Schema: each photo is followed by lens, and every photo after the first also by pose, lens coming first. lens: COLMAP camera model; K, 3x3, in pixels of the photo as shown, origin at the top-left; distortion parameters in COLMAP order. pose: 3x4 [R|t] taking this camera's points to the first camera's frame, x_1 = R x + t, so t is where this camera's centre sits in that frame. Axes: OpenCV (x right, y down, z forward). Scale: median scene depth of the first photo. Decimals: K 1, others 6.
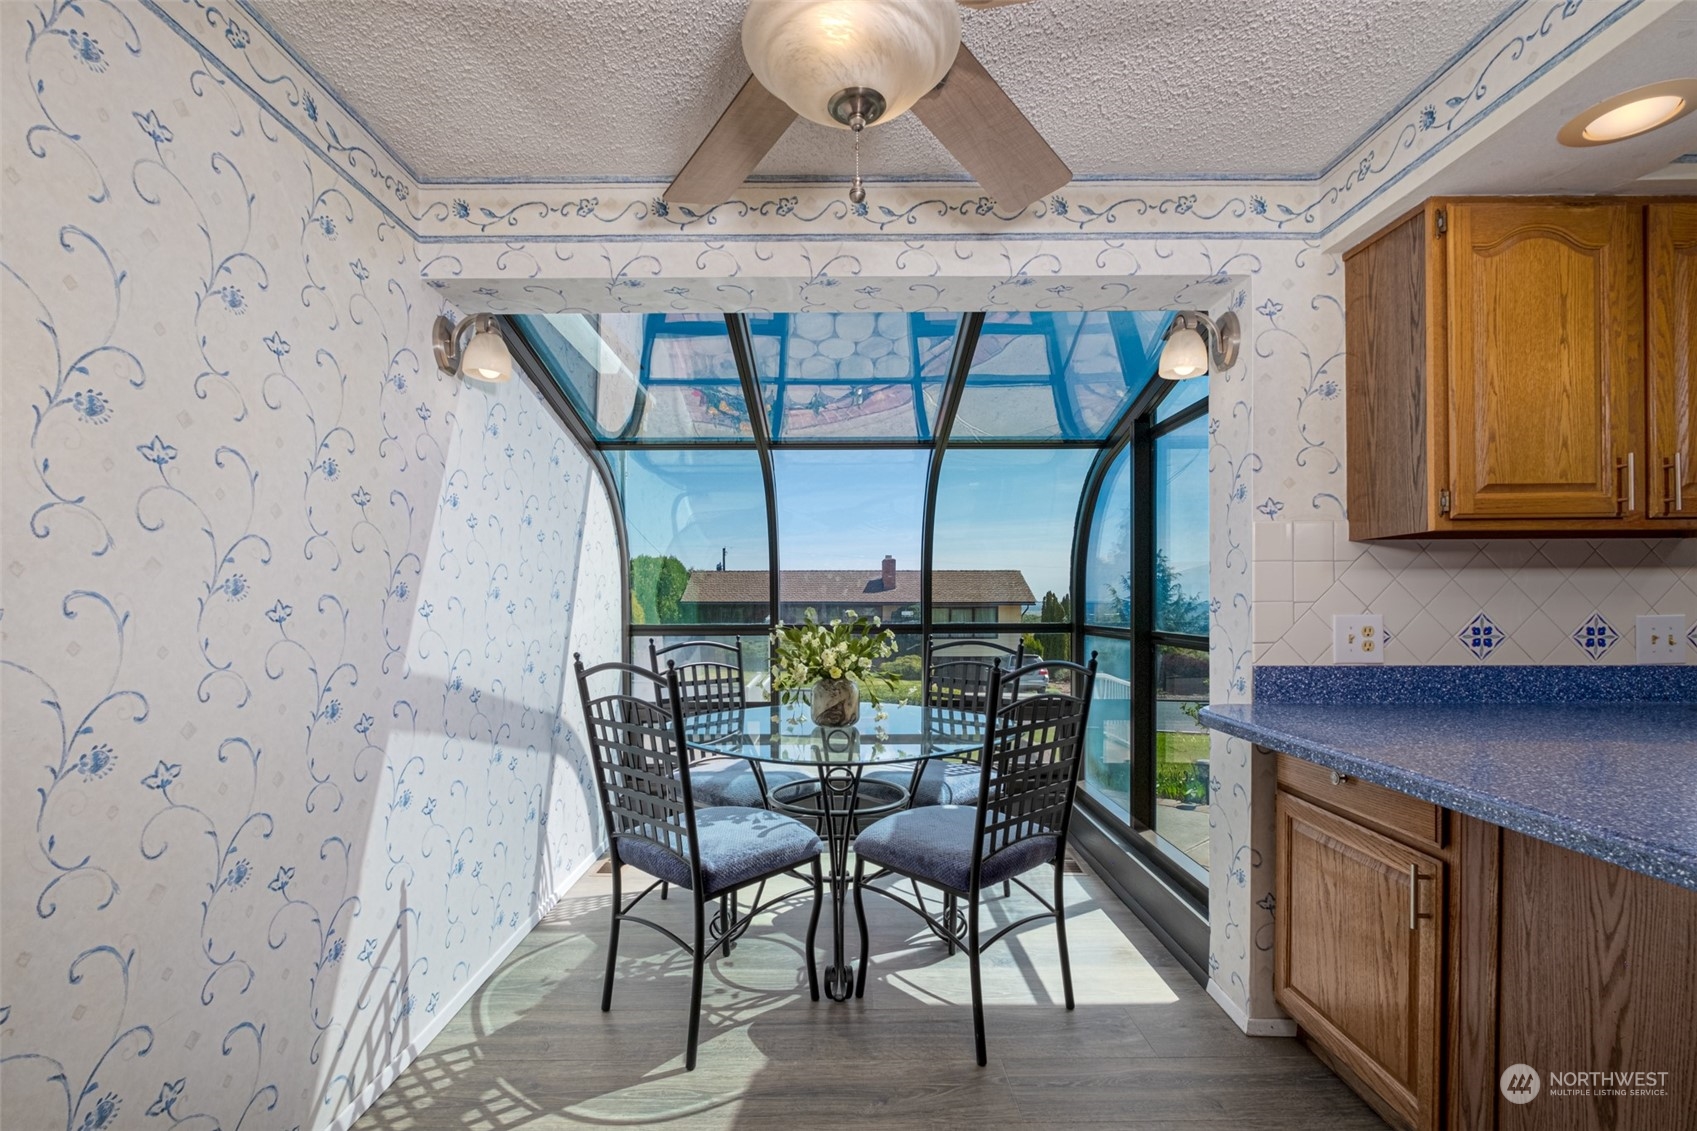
lens RADIAL K [[730.4, 0, 836.8], [0, 730.4, 603.4], [0, 0, 1]] dist [-0.004686, -0.000263]
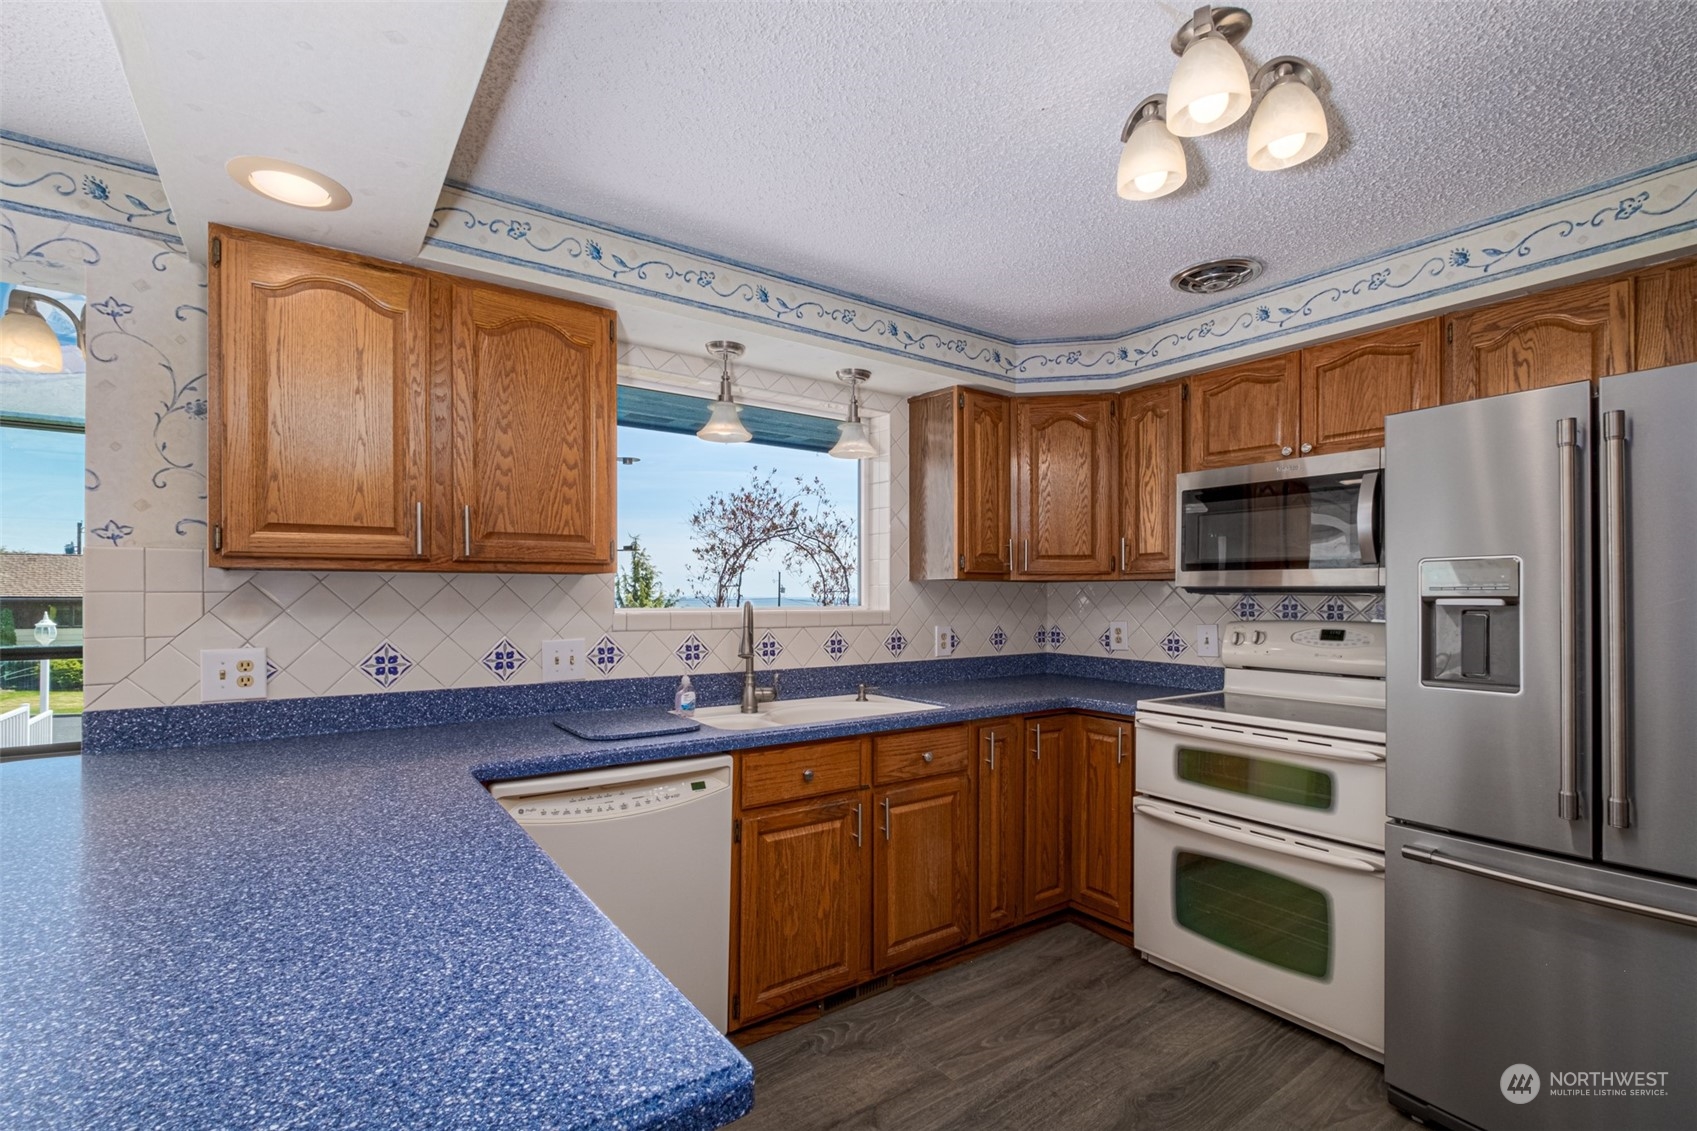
lens RADIAL K [[730.4, 0, 795.6], [0, 730.4, 590.4], [0, 0, 1]] dist [-0.004686, -0.000263]
pose [[0.827568, 0.008451, 0.561301, 0.787682], [-0.002443, 0.999931, -0.011454, -0.051469], [-0.561360, 0.008107, 0.827532, -0.199387]]
